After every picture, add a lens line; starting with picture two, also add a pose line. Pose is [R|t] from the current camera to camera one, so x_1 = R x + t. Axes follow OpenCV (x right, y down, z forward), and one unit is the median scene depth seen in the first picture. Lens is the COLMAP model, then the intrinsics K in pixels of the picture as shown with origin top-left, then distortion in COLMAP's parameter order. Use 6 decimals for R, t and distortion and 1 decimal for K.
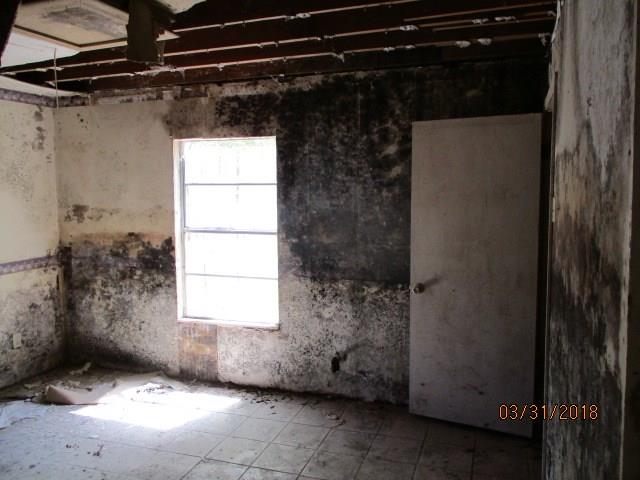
lens RADIAL K [[523.2, 0, 316.8], [0, 523.2, 240.6], [0, 0, 1]] dist [-0.037213, 0.002147]
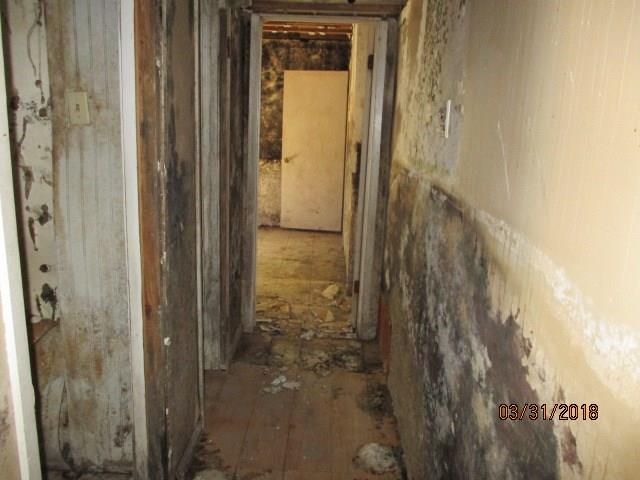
lens RADIAL K [[523.2, 0, 323.0], [0, 523.2, 242.4], [0, 0, 1]] dist [-0.037213, 0.002147]
pose [[0.949751, -0.018773, 0.312443, -0.270198], [-0.014010, 0.994650, 0.102349, 0.187519], [-0.312693, -0.101584, 0.944407, -0.843201]]
